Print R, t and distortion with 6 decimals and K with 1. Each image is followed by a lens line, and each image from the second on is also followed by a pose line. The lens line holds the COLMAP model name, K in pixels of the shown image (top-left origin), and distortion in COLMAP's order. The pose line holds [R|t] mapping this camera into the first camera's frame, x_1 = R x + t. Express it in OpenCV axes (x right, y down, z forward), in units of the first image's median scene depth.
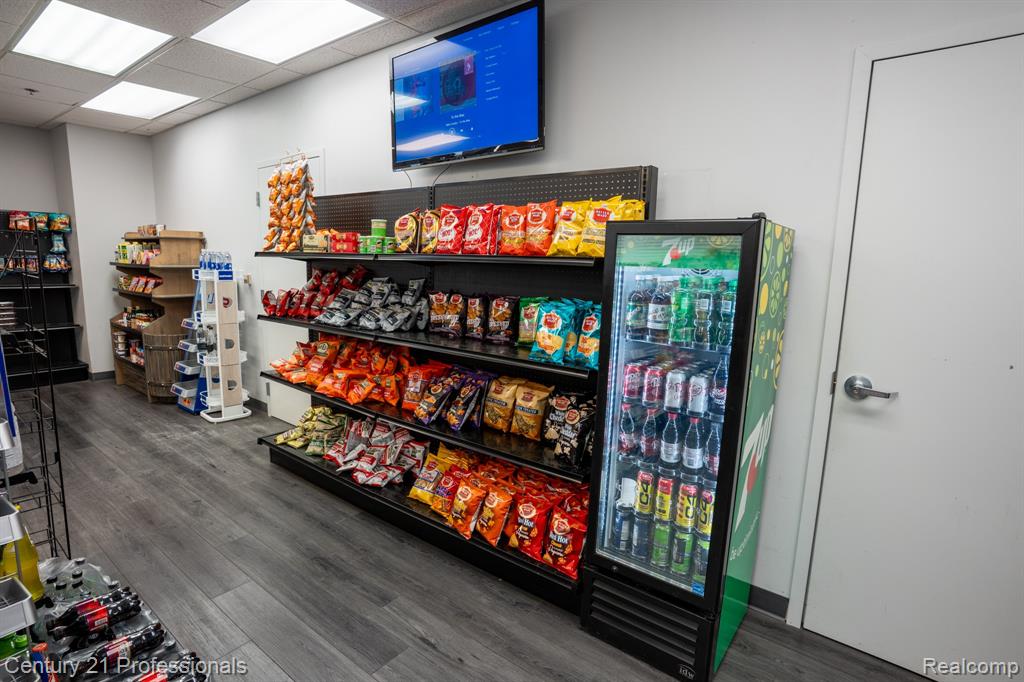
lens RADIAL K [[520.5, 0, 510.0], [0, 520.5, 339.4], [0, 0, 1]] dist [-0.066516, 0.035175]
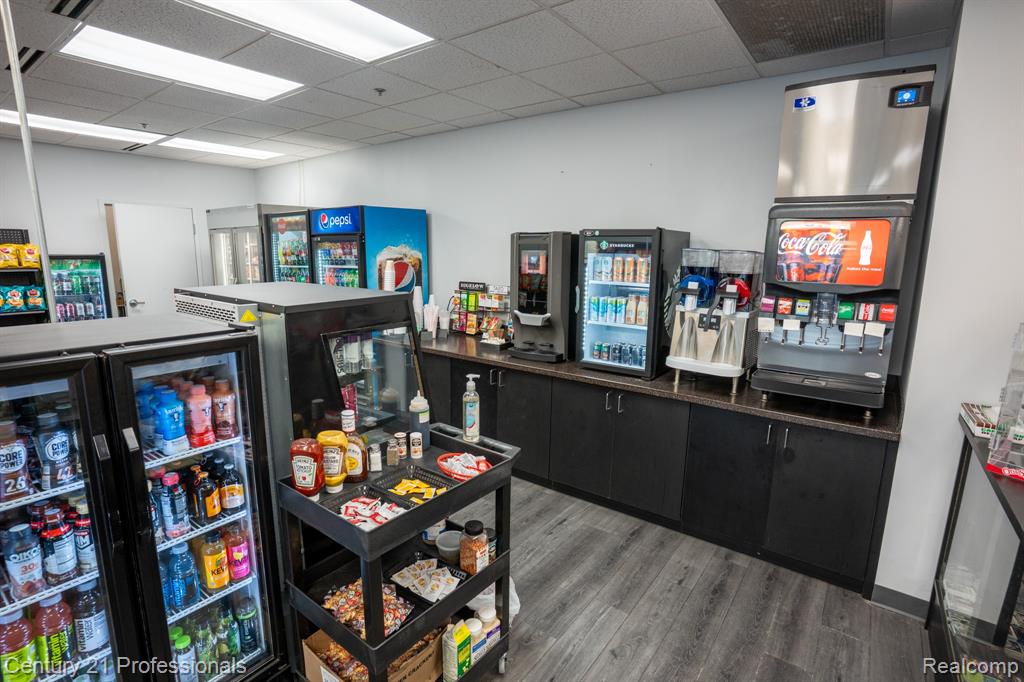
lens RADIAL K [[502.3, 0, 507.7], [0, 502.3, 341.3], [0, 0, 1]] dist [-0.069064, 0.028047]
pose [[-0.011385, -0.206245, 0.978434, -1.695323], [0.143817, 0.967986, 0.205717, 0.036476], [-0.989539, 0.143057, 0.018641, -1.011327]]
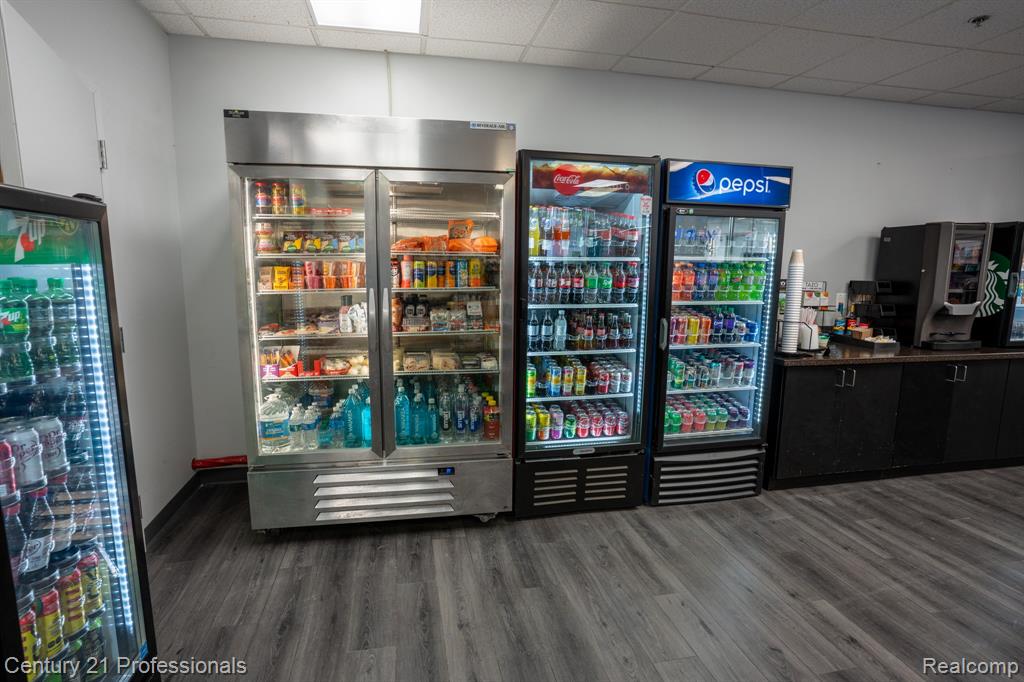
lens RADIAL K [[520.5, 0, 513.5], [0, 520.5, 341.6], [0, 0, 1]] dist [-0.066516, 0.035175]
pose [[-0.761019, -0.130770, 0.635413, -0.352774], [0.070134, 0.957147, 0.280982, -0.112383], [-0.644927, 0.258397, -0.719236, 0.674371]]
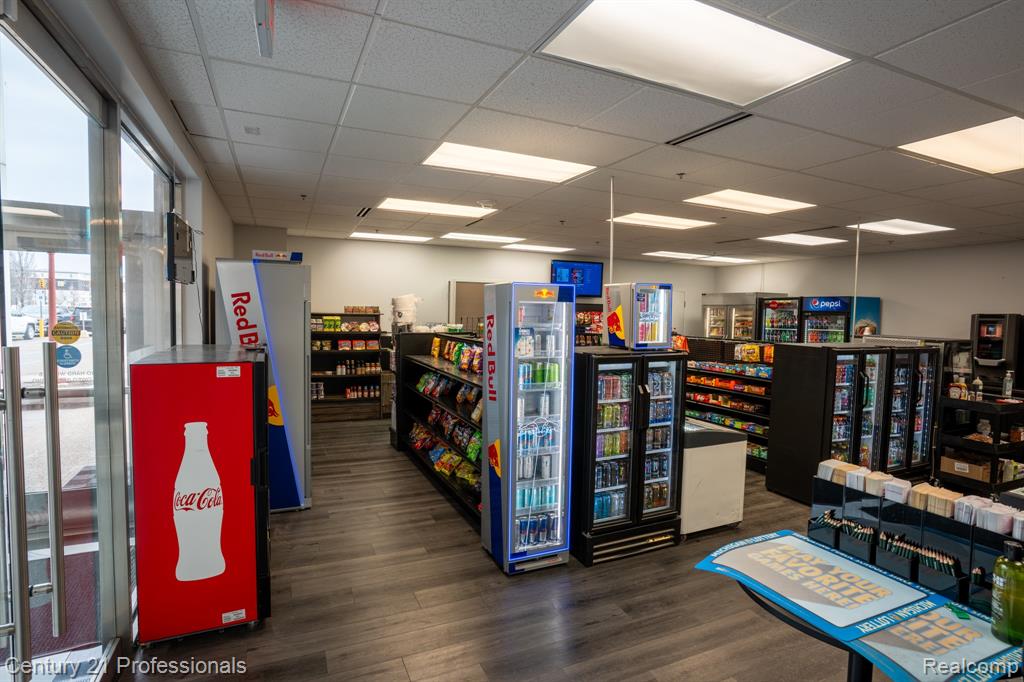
lens RADIAL K [[520.5, 0, 510.0], [0, 520.5, 344.5], [0, 0, 1]] dist [-0.066516, 0.035175]
pose [[0.467204, -0.070663, 0.881321, -3.486557], [0.127023, 0.991825, 0.012186, -0.131648], [-0.874978, 0.106255, 0.472360, -0.228261]]
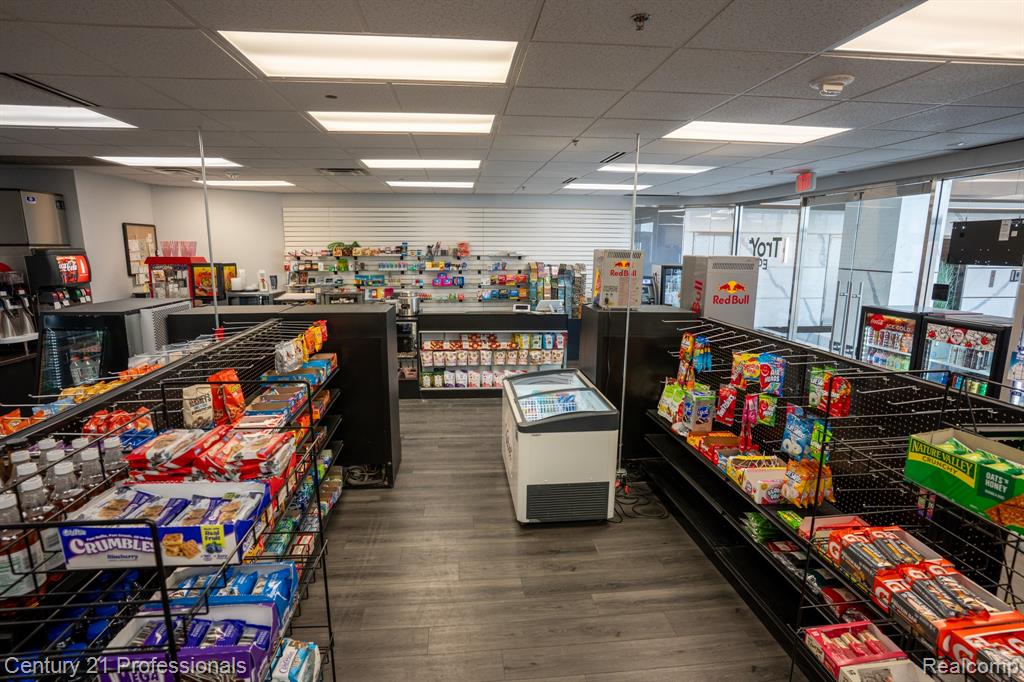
lens RADIAL K [[520.5, 0, 509.9], [0, 520.5, 340.4], [0, 0, 1]] dist [-0.066516, 0.035175]
pose [[-0.726769, 0.099604, -0.679622, -0.740201], [-0.127768, 0.952559, 0.276237, -0.365090], [0.674895, 0.287594, -0.679564, 1.049741]]
